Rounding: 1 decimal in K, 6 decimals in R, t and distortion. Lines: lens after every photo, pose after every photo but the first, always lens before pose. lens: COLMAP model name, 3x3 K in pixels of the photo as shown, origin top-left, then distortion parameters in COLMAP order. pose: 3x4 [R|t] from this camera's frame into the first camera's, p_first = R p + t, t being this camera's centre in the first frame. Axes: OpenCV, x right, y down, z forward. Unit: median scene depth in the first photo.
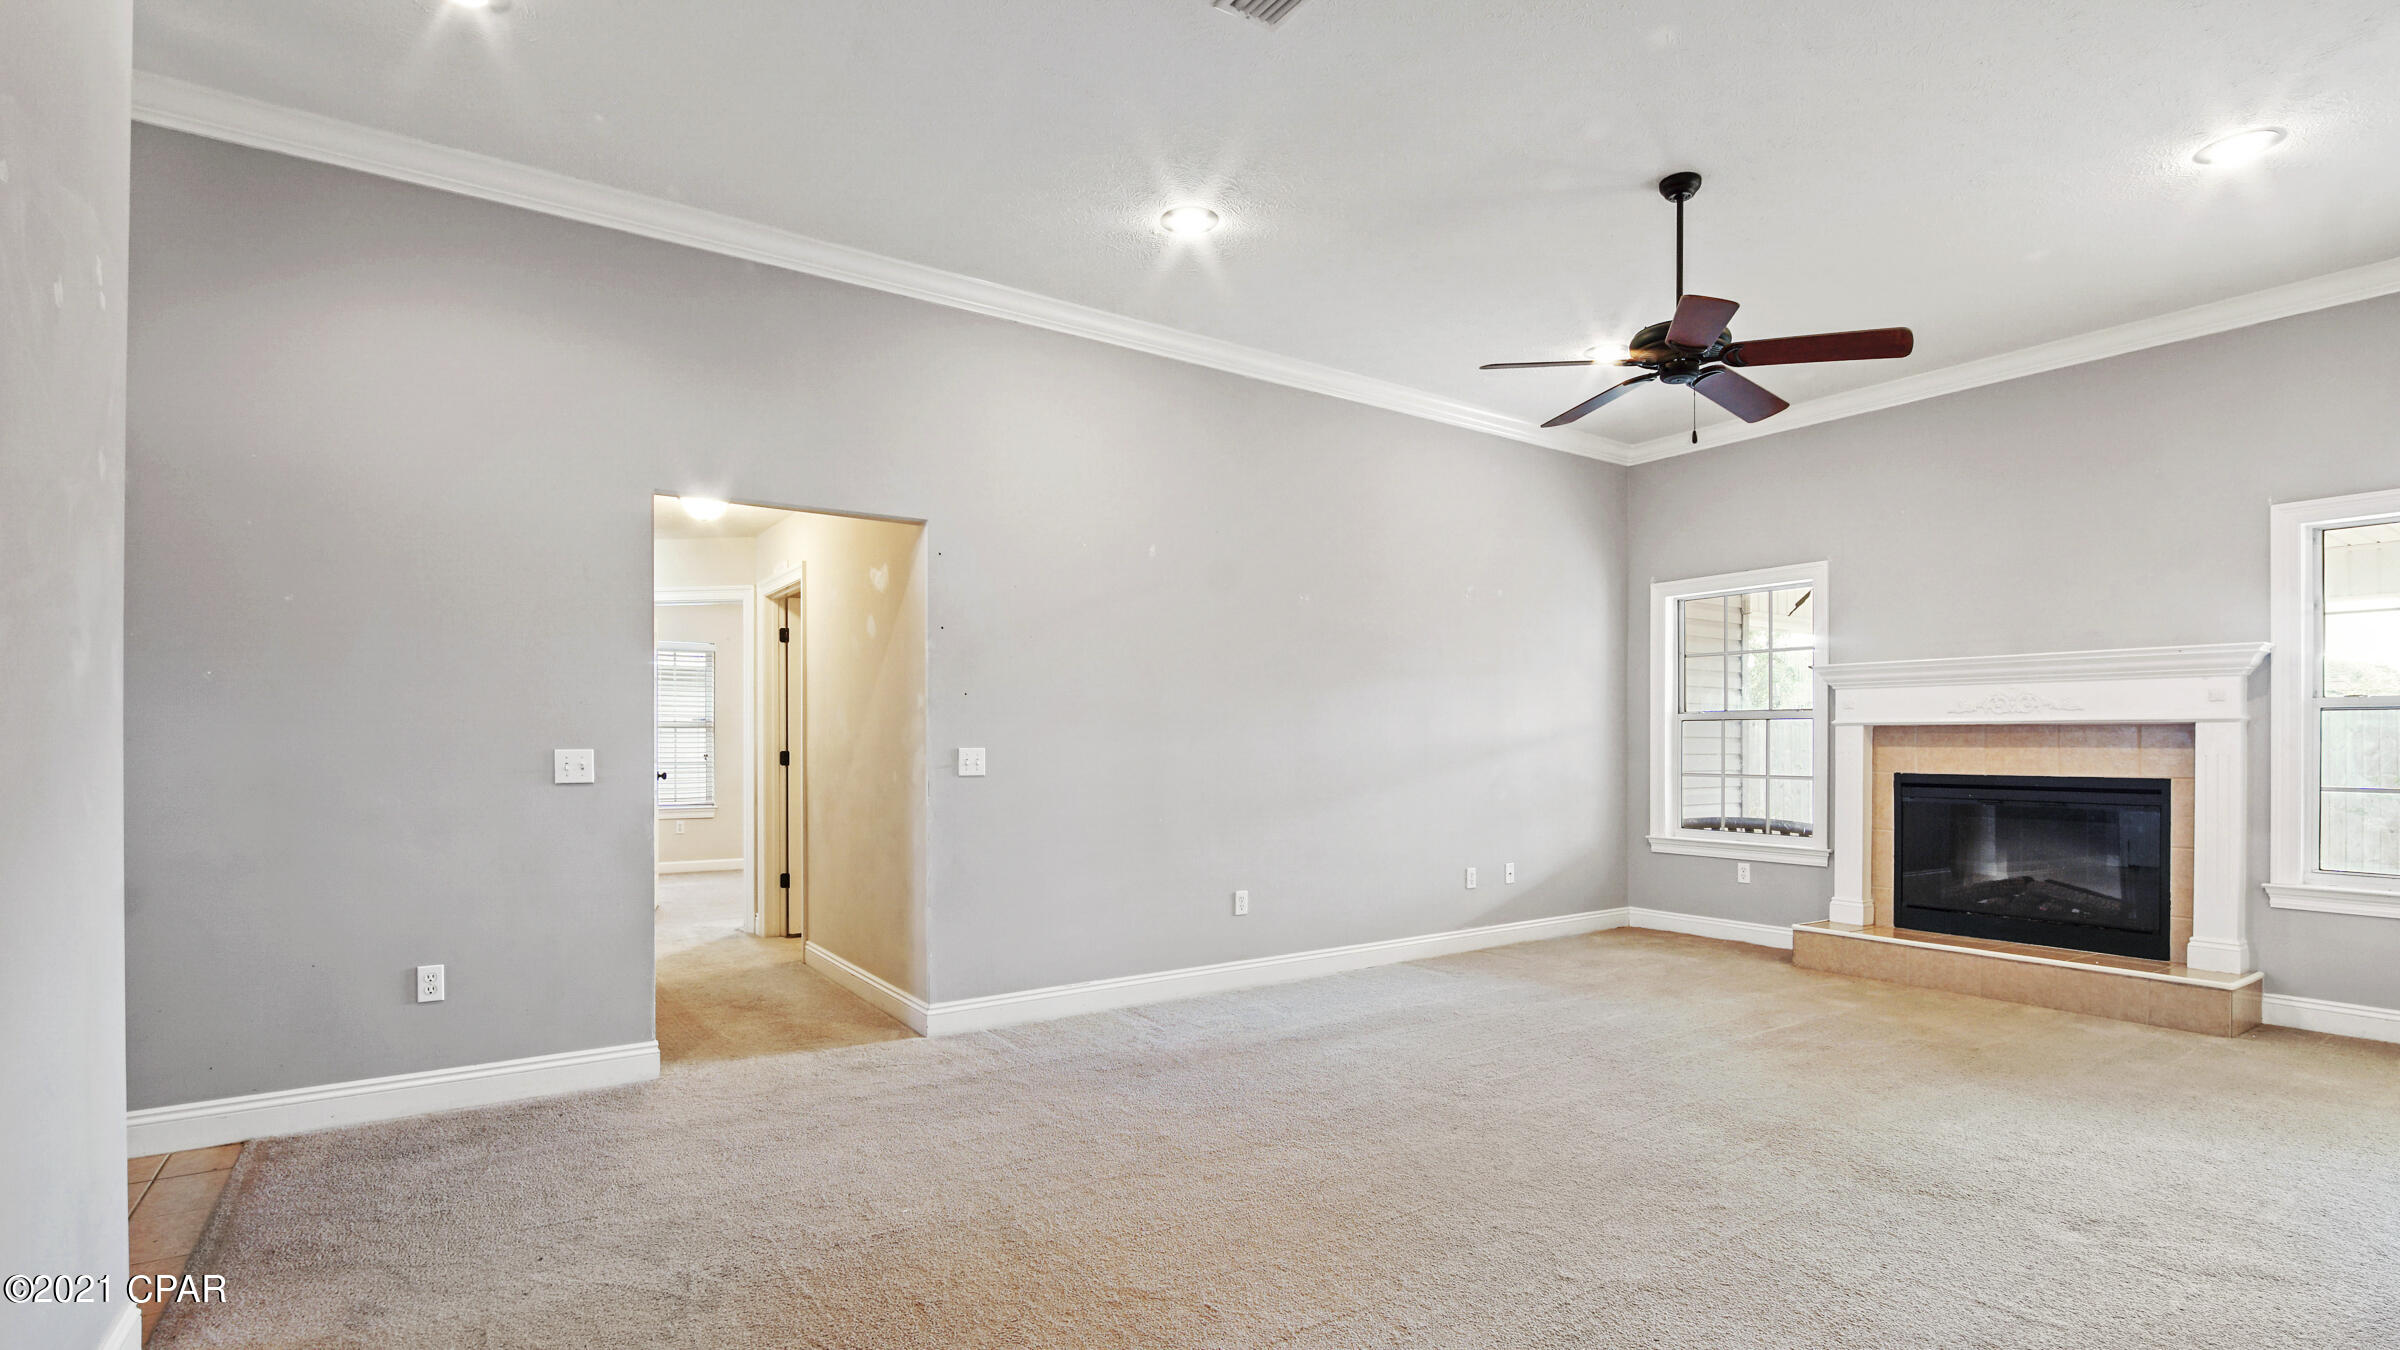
lens RADIAL K [[1110.4, 0, 1201.5], [0, 1110.4, 797.1], [0, 0, 1]] dist [-0.013606, 0.000034]
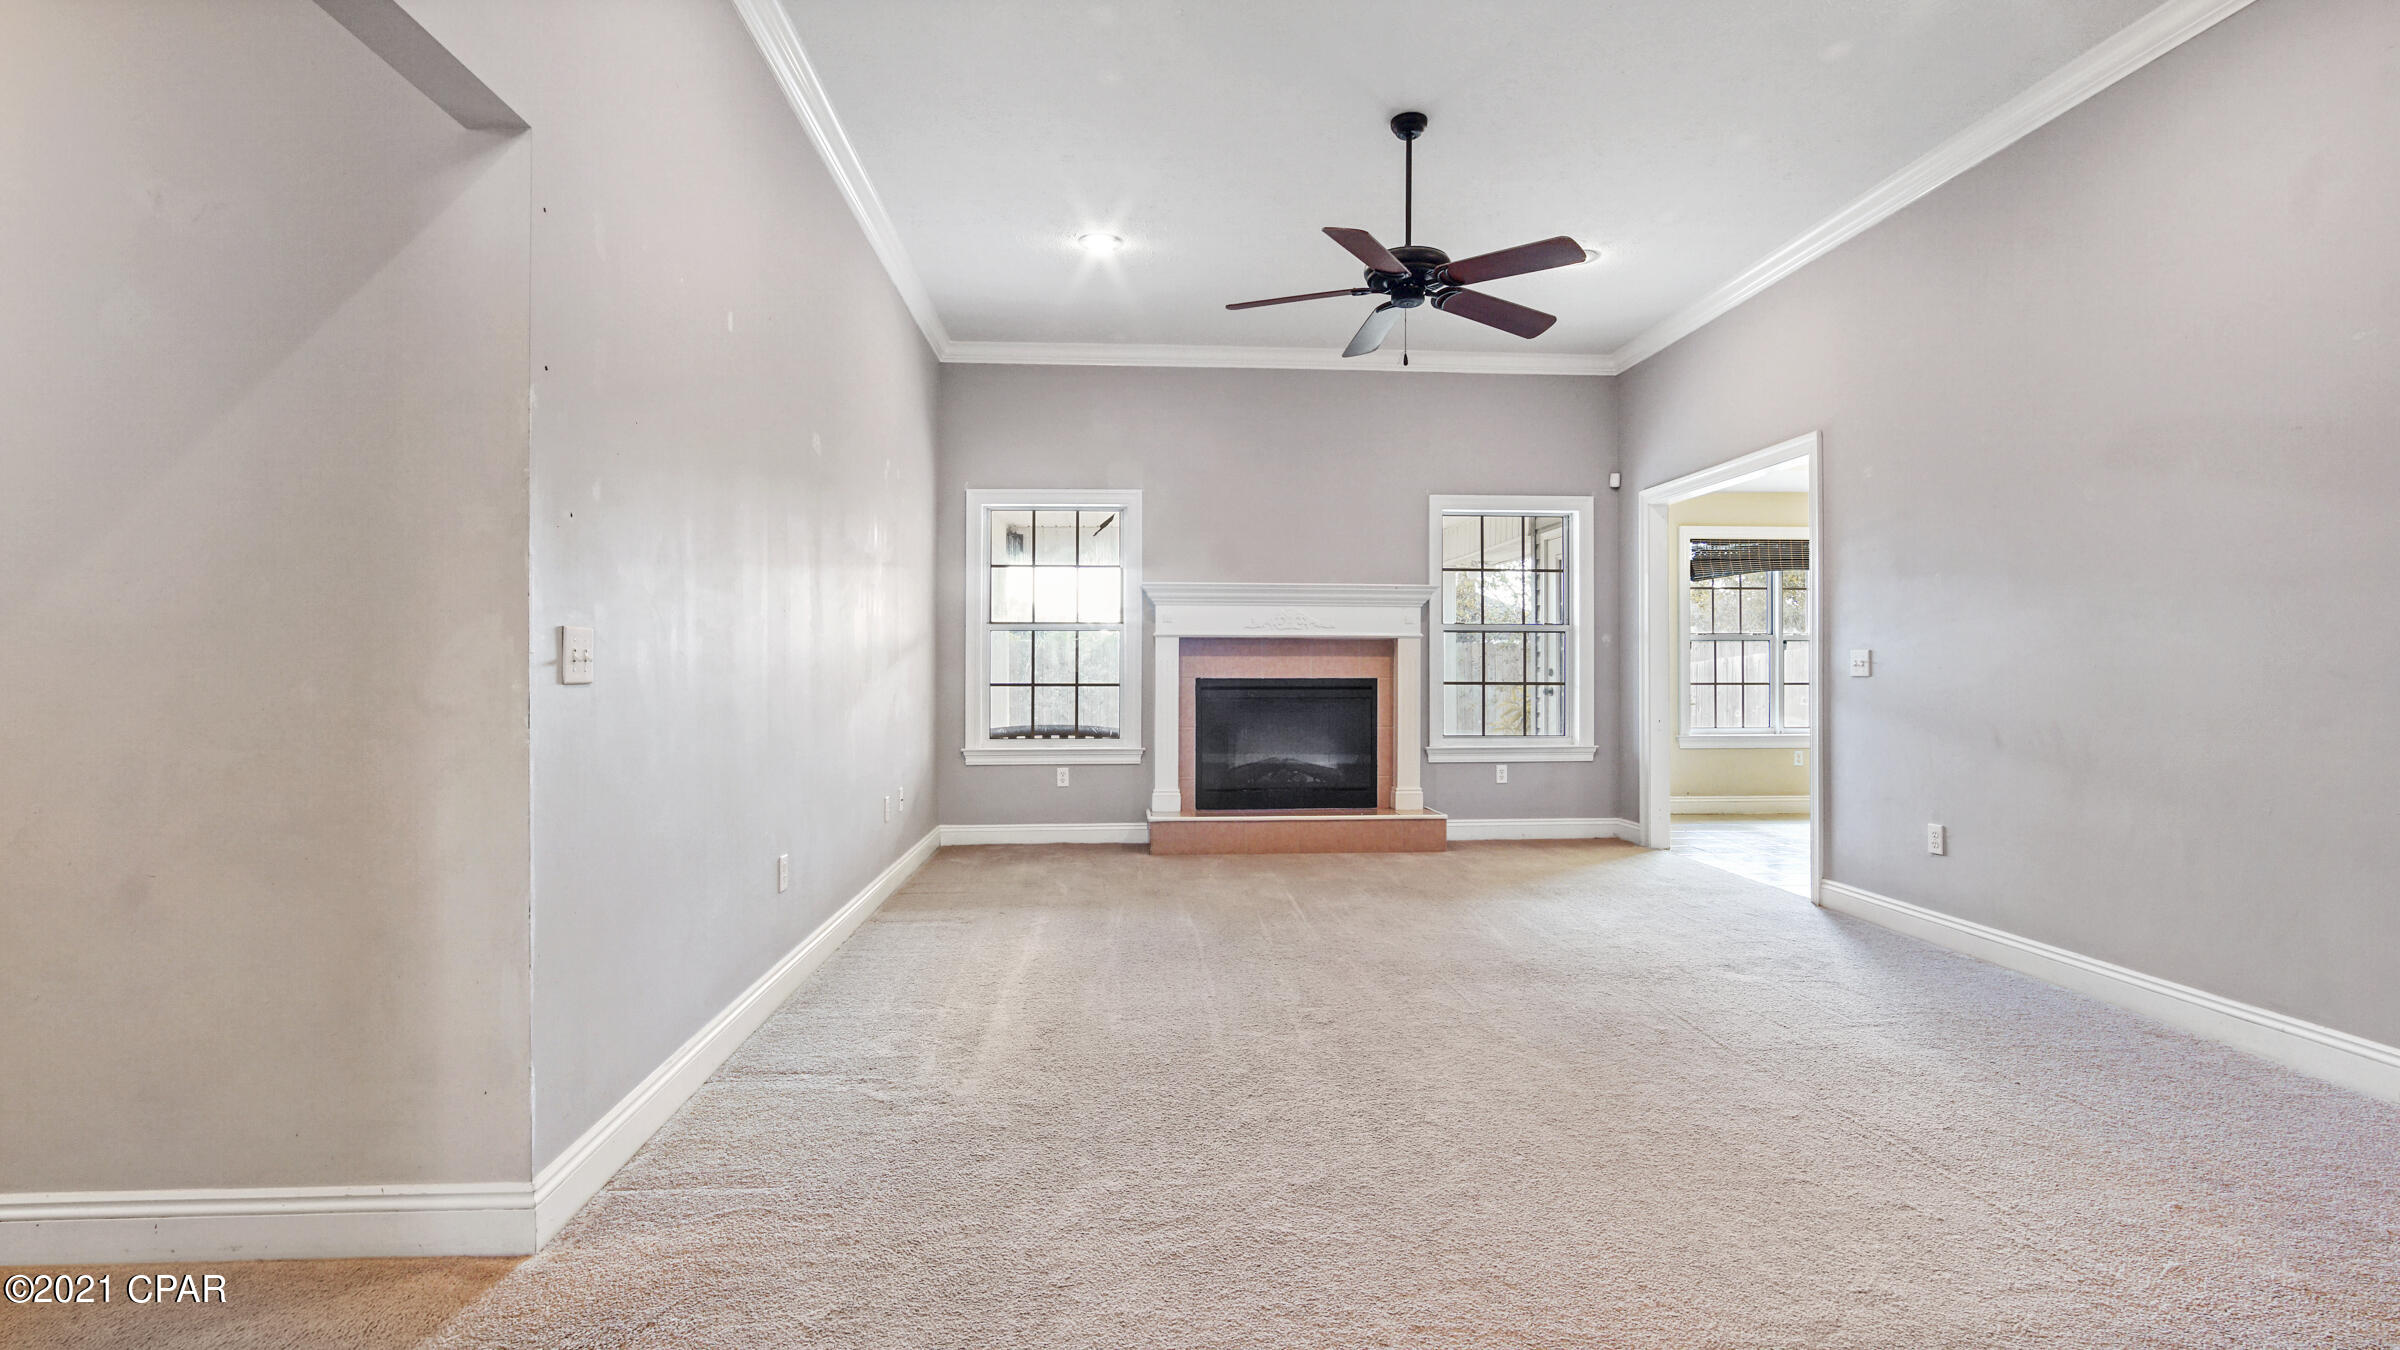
lens RADIAL K [[1097.5, 0, 1174.5], [0, 1097.5, 706.5], [0, 0, 1]] dist [-0.020450, 0.000092]
pose [[0.506884, -0.027118, 0.861587, -0.414607], [0.041725, 0.999105, 0.006900, -0.001102], [-0.861004, 0.032452, 0.507562, 0.450697]]
